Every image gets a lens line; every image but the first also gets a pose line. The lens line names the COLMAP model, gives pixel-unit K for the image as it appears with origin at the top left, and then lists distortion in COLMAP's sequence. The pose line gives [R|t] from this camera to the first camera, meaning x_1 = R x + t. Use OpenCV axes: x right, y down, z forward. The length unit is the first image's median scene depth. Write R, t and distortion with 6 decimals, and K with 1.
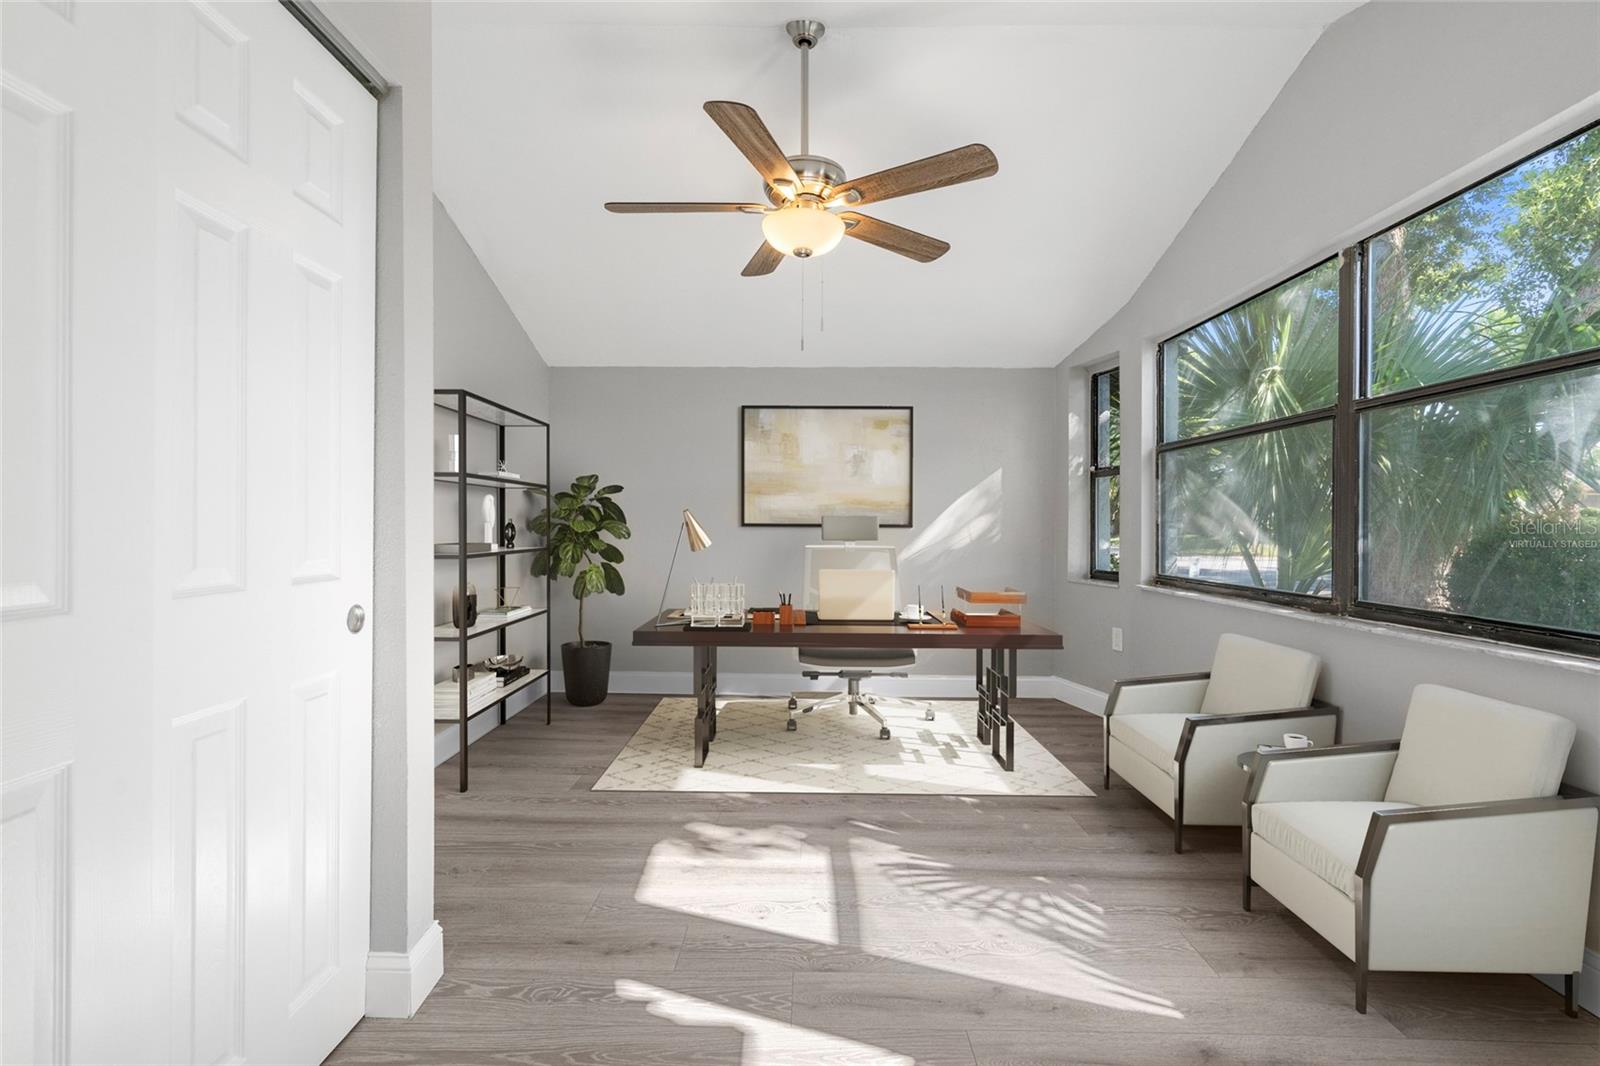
lens RADIAL K [[730.6, 0, 800.0], [0, 730.6, 533.0], [0, 0, 1]] dist [-0.002595, -0.000667]
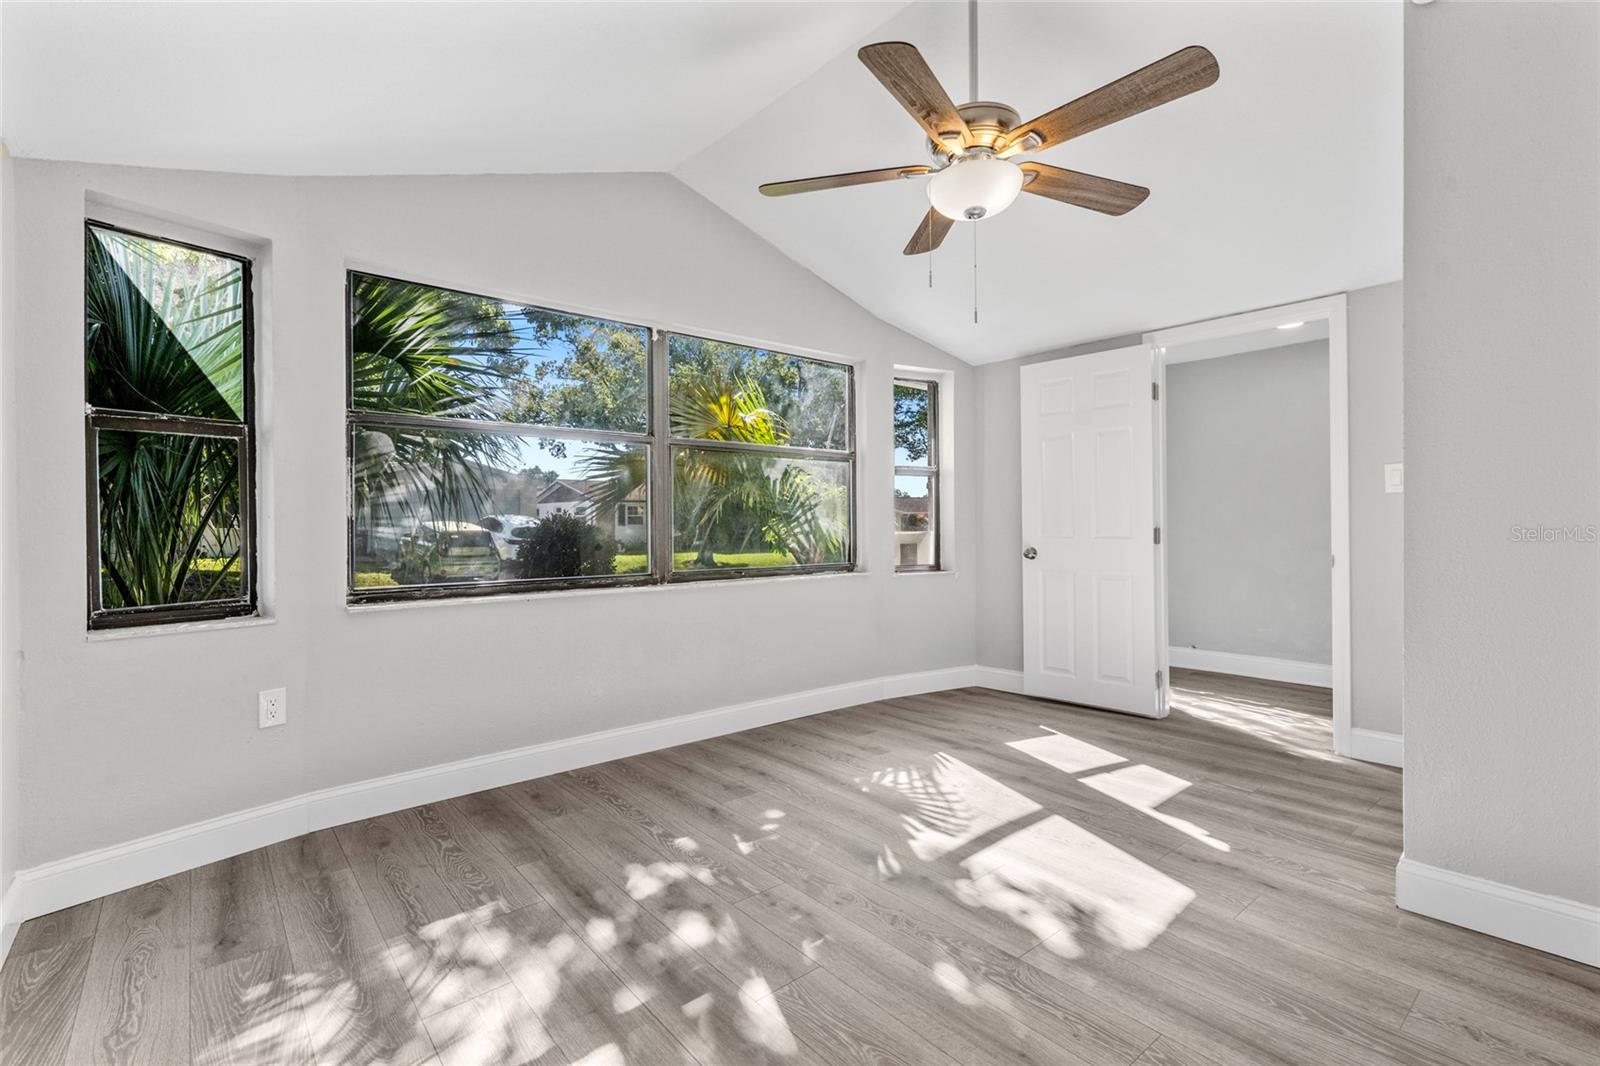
lens RADIAL K [[730.6, 0, 800.0], [0, 730.6, 533.0], [0, 0, 1]] dist [-0.002595, -0.000667]
pose [[-0.647316, 0.010496, 0.762149, -0.627963], [0.022118, 0.999743, 0.005018, -0.000519], [-0.761901, 0.020106, -0.647382, 2.010565]]
